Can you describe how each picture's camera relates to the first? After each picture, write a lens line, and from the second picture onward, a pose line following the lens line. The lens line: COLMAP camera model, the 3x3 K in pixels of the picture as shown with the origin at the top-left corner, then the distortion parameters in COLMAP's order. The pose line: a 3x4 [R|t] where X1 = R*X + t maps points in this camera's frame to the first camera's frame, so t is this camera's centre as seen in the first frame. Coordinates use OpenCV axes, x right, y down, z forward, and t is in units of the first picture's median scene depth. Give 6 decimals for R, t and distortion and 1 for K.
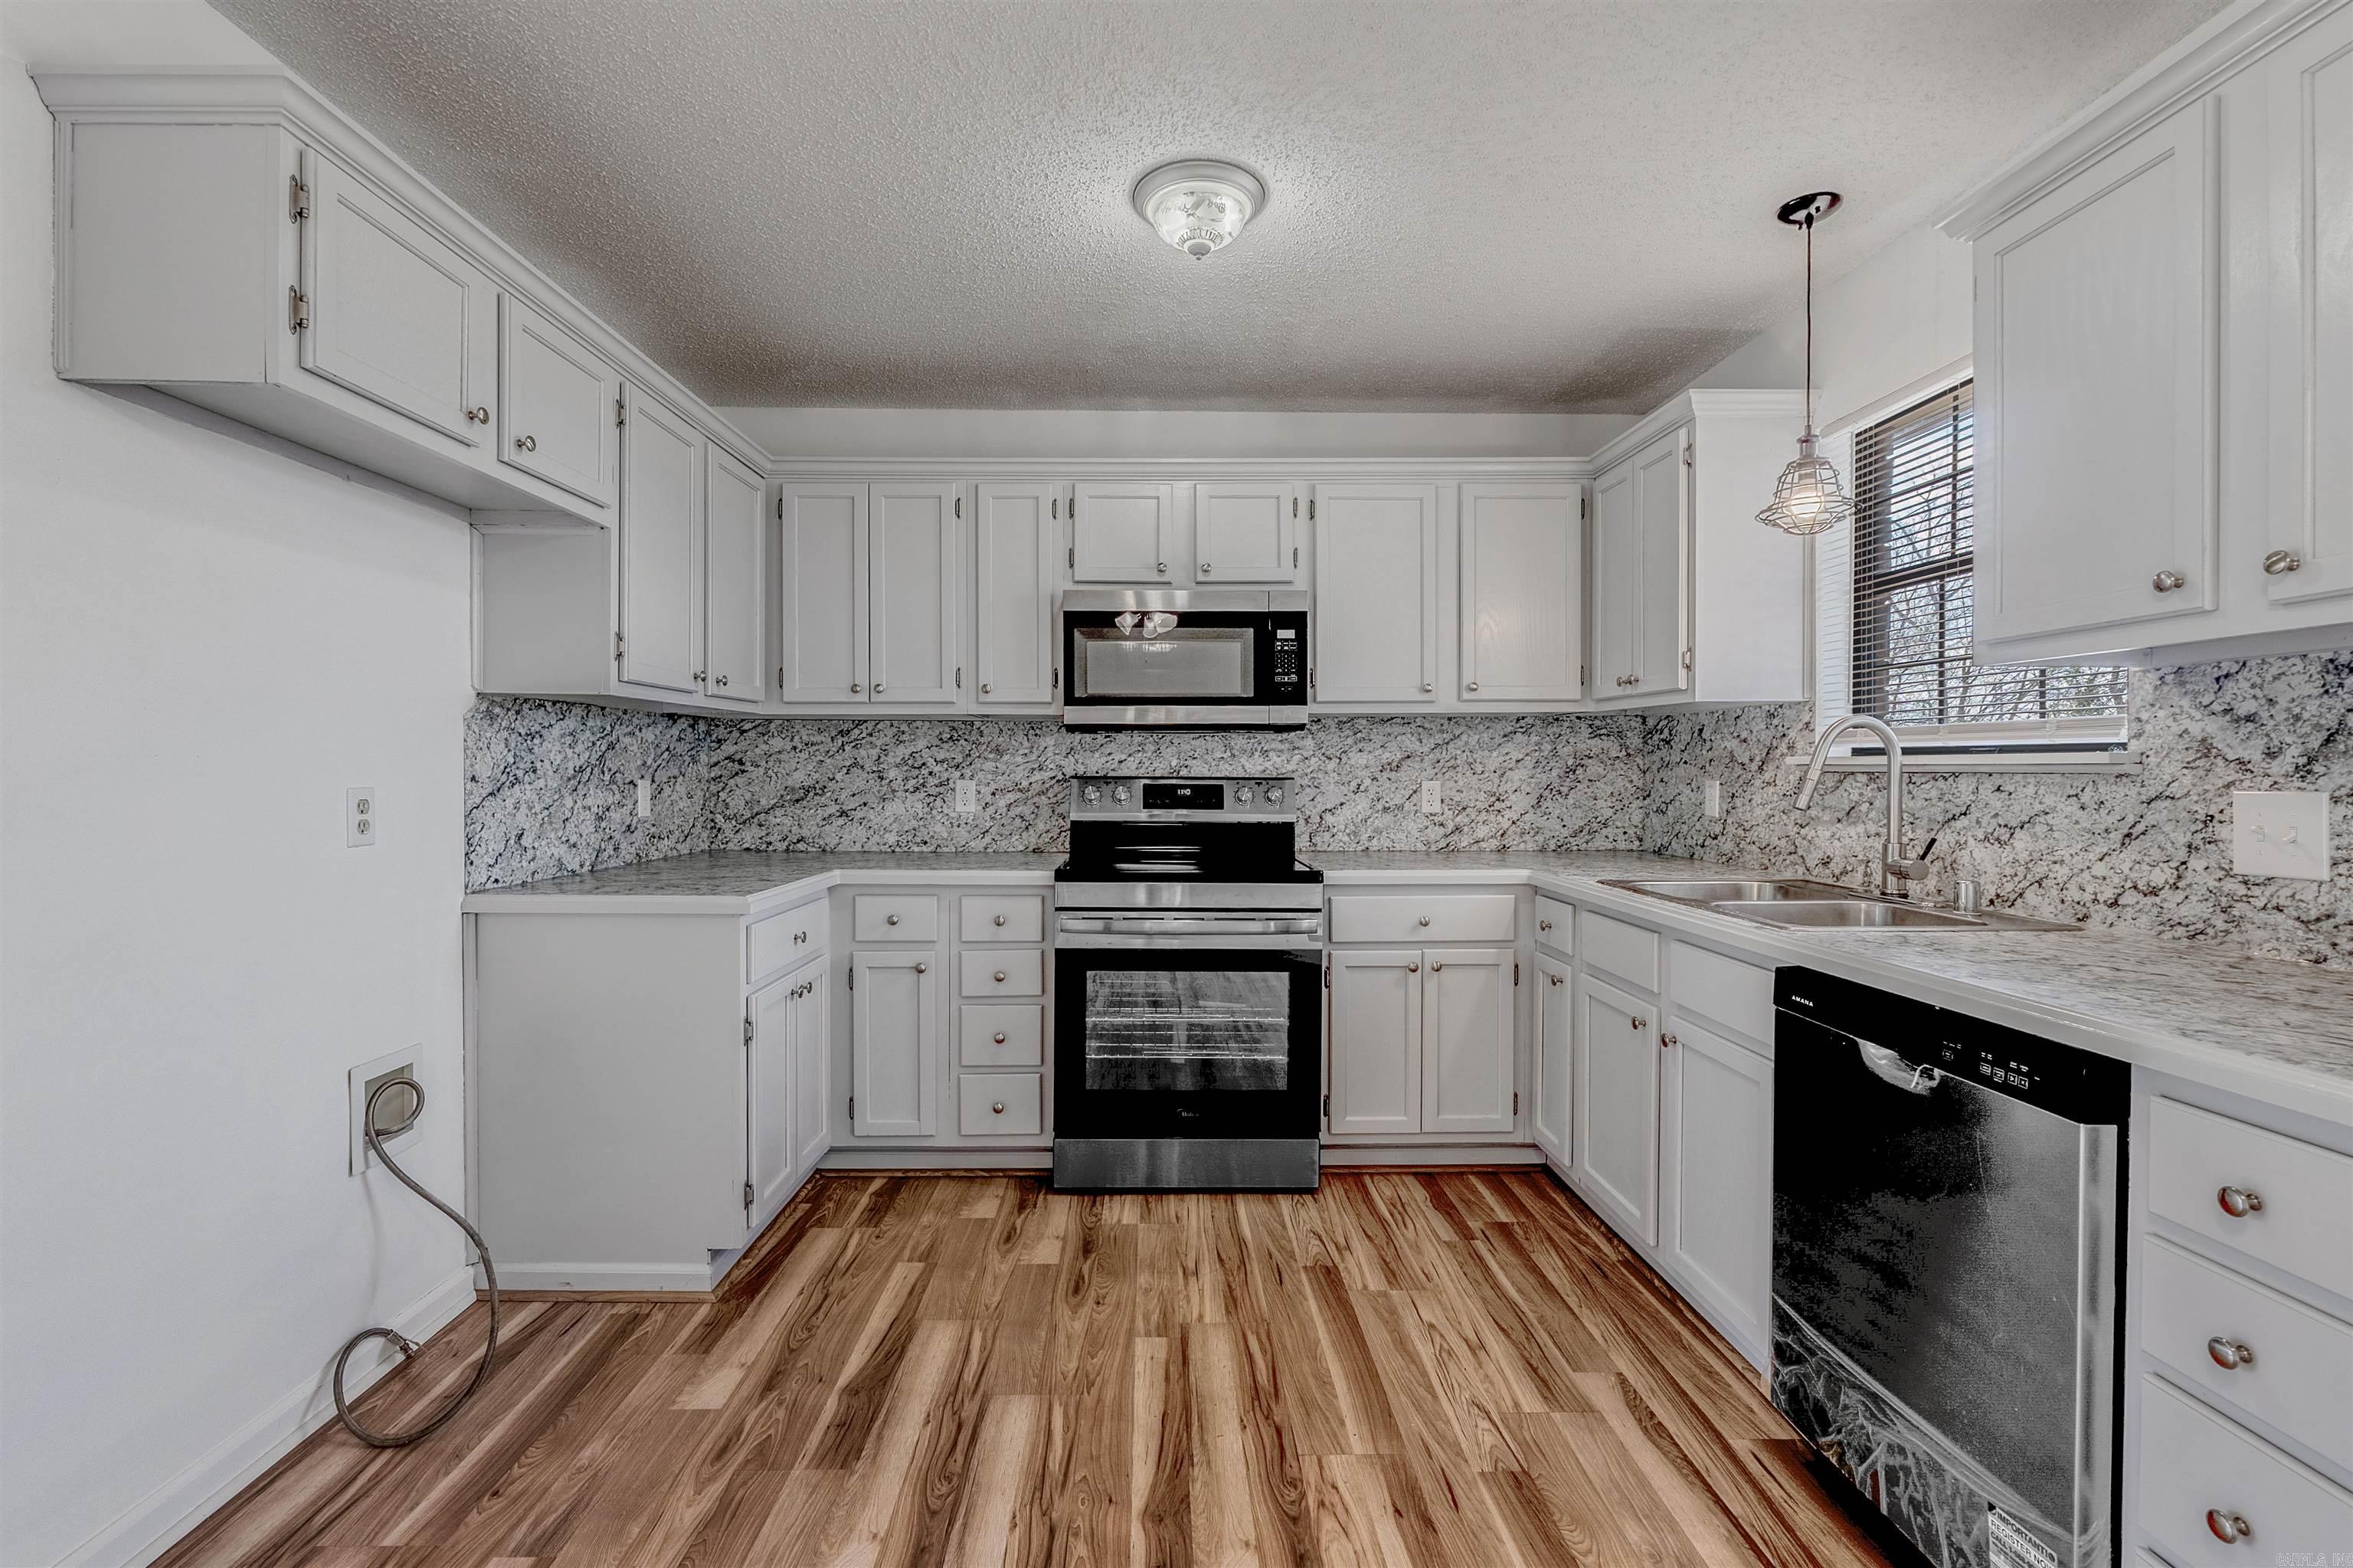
lens RADIAL K [[1020.3, 0, 1153.1], [0, 1020.3, 780.1], [0, 0, 1]] dist [-0.007020, 0.000353]
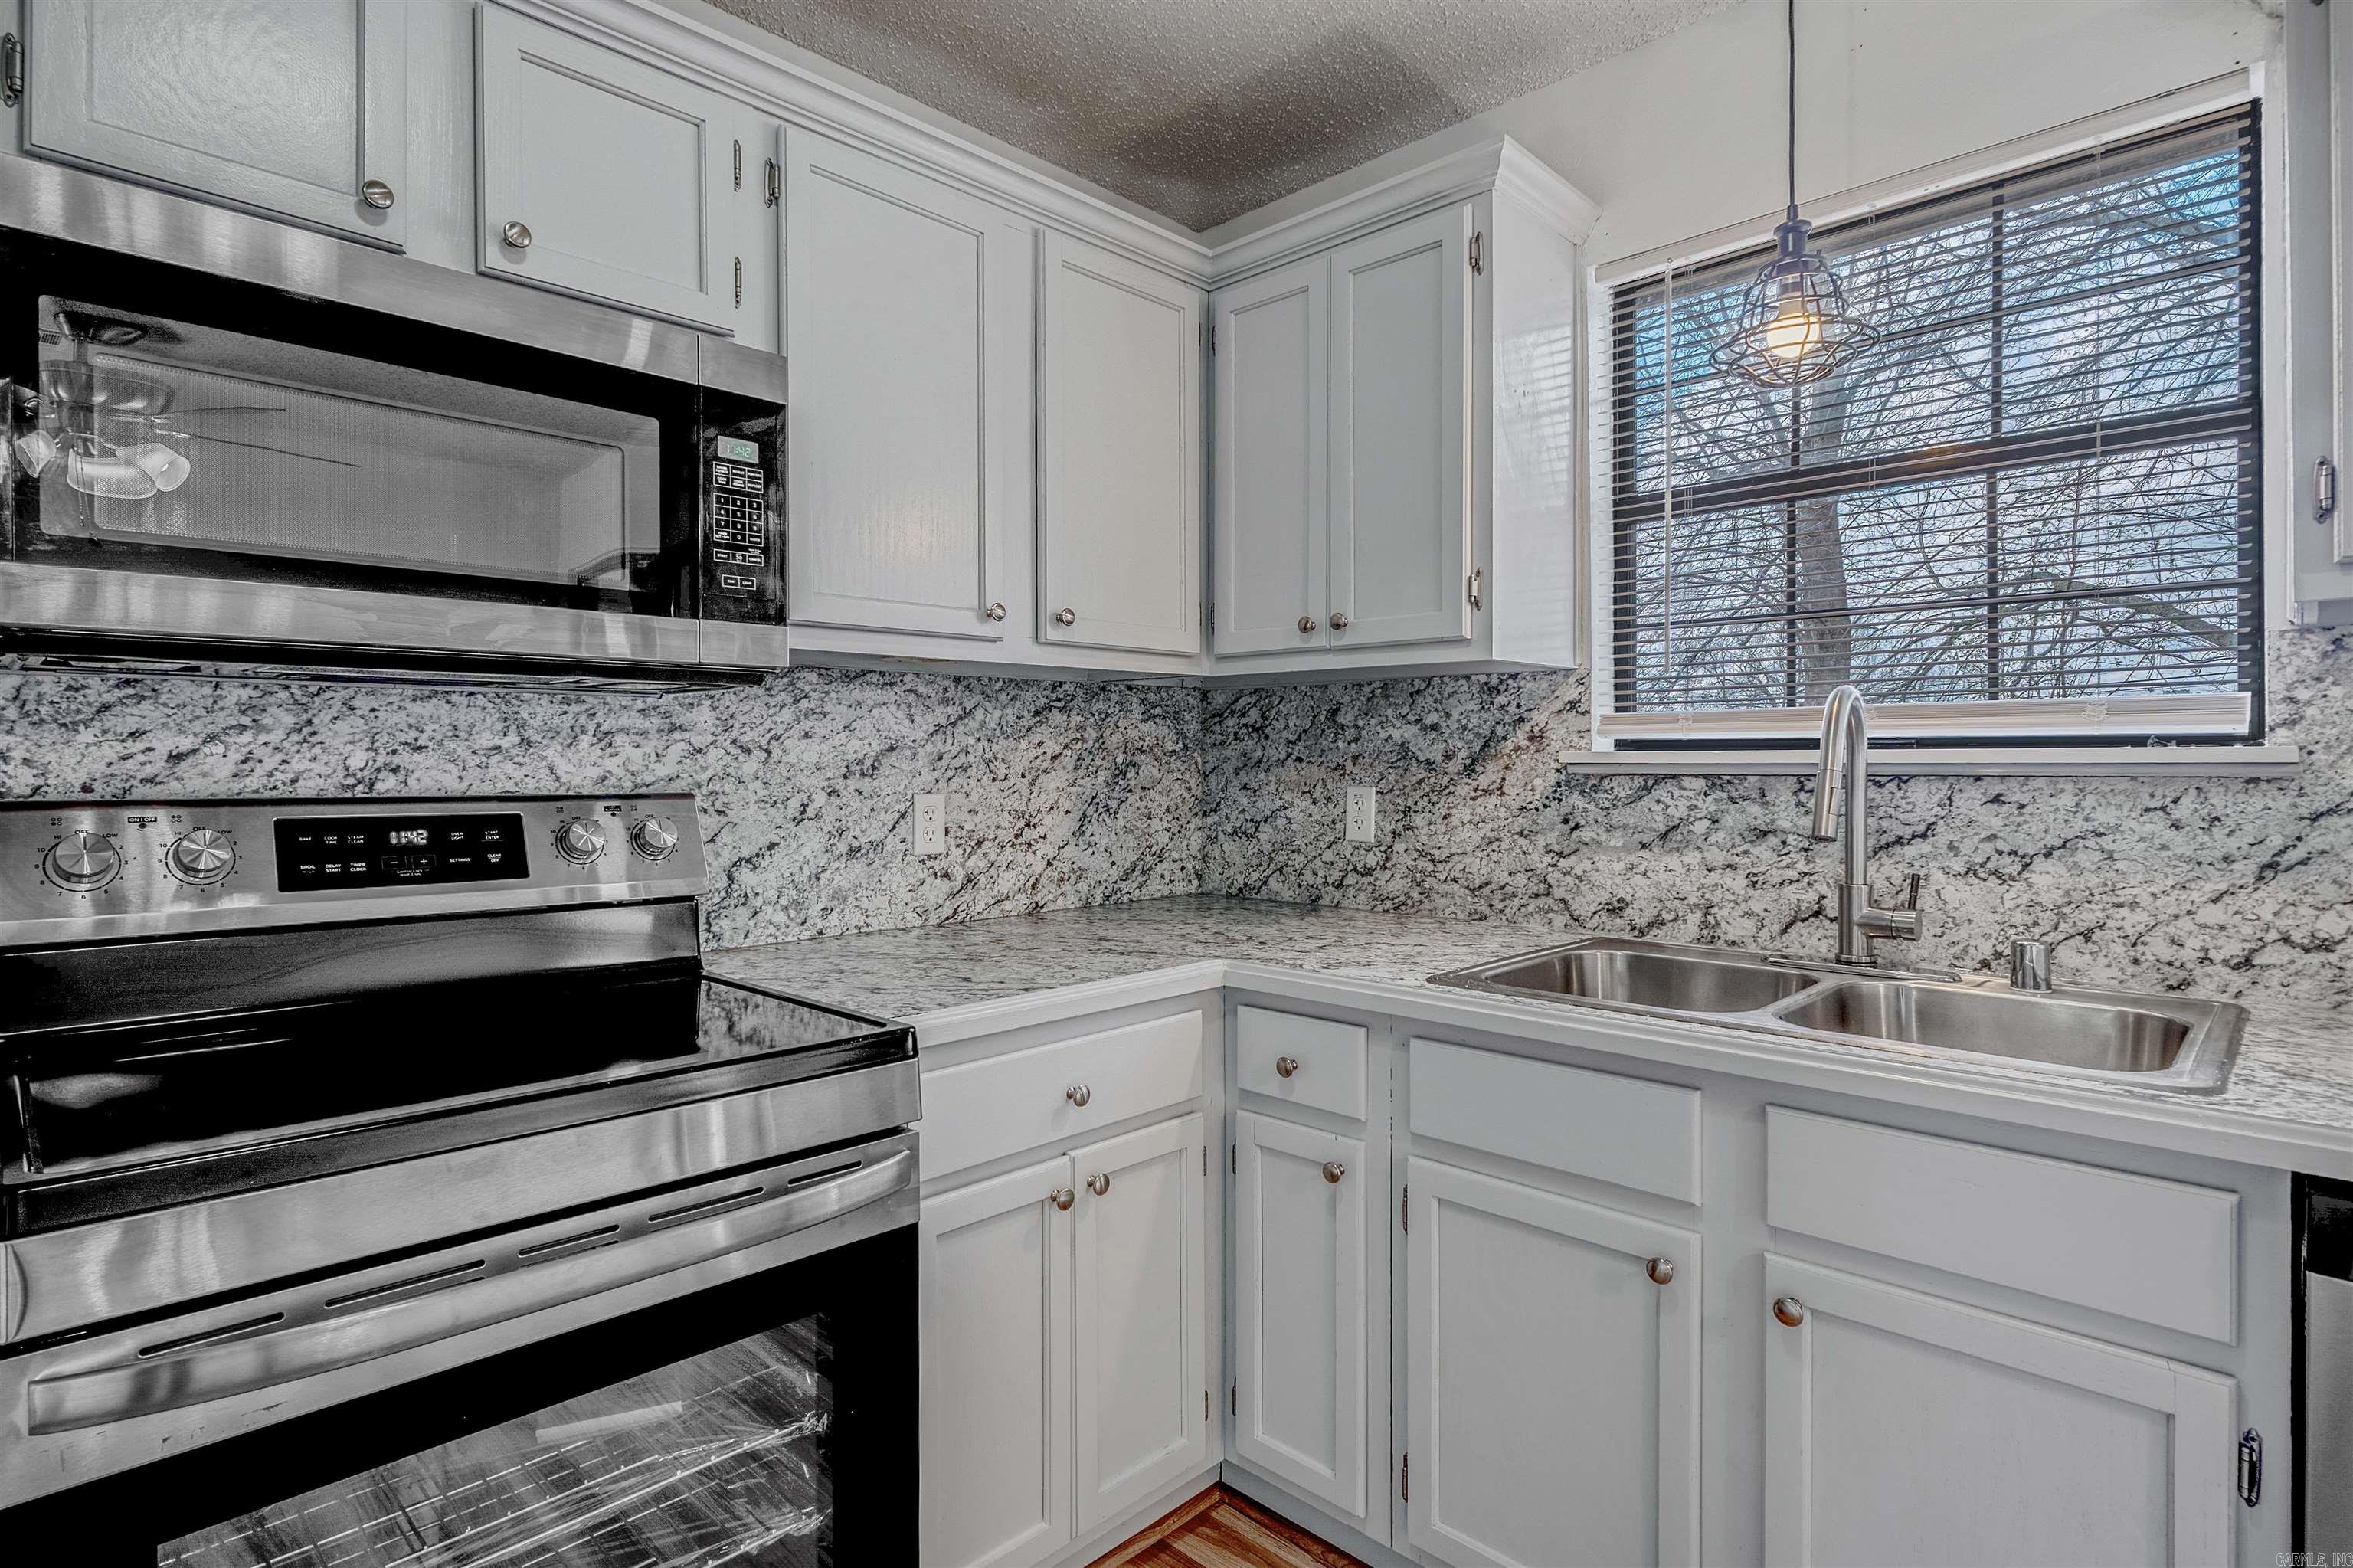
lens RADIAL K [[1183.7, 0, 1177.7], [0, 1183.7, 770.9], [0, 0, 1]] dist [-0.001397, 0.000462]
pose [[0.708102, -0.005752, 0.706087, -0.086072], [0.010935, 0.999936, -0.002821, -0.009790], [-0.706026, 0.009718, 0.708120, 0.555051]]
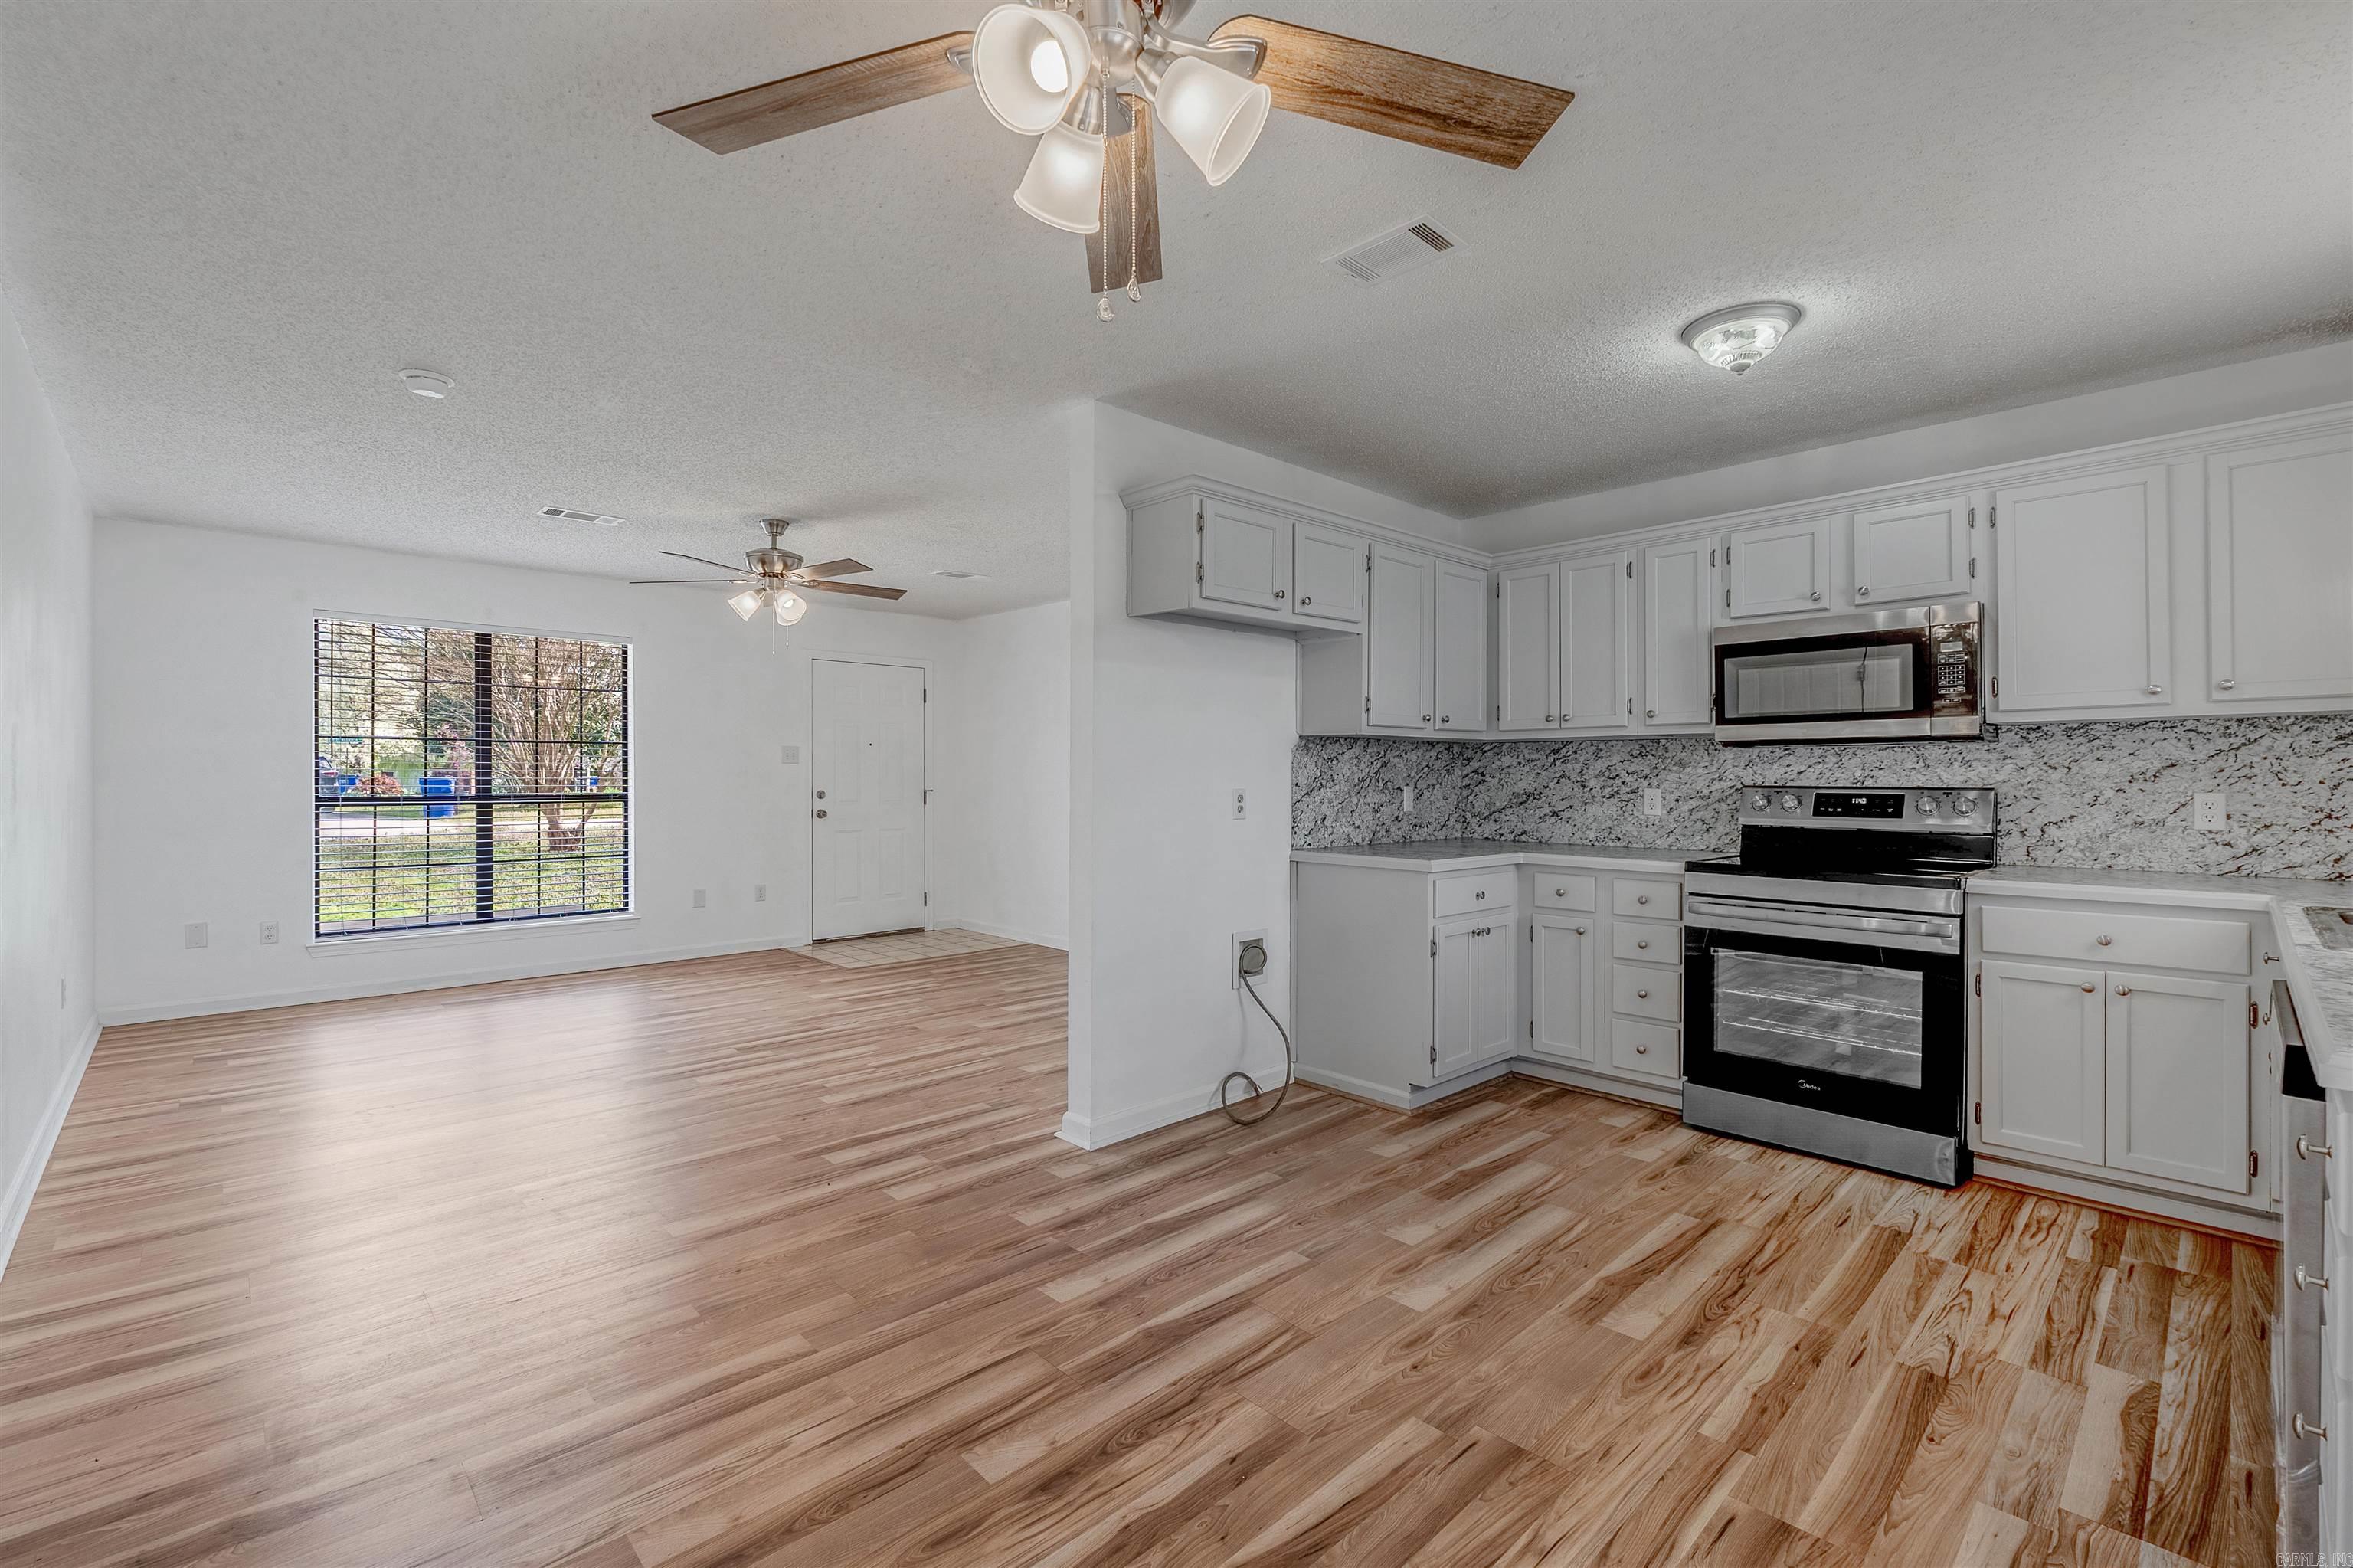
lens RADIAL K [[1020.3, 0, 1185.7], [0, 1020.3, 774.0], [0, 0, 1]] dist [-0.007020, 0.000353]
pose [[0.689328, -0.004097, -0.724438, 0.351150], [-0.007931, 0.999881, -0.013201, 0.003354], [0.724406, 0.014845, 0.689213, -0.259806]]
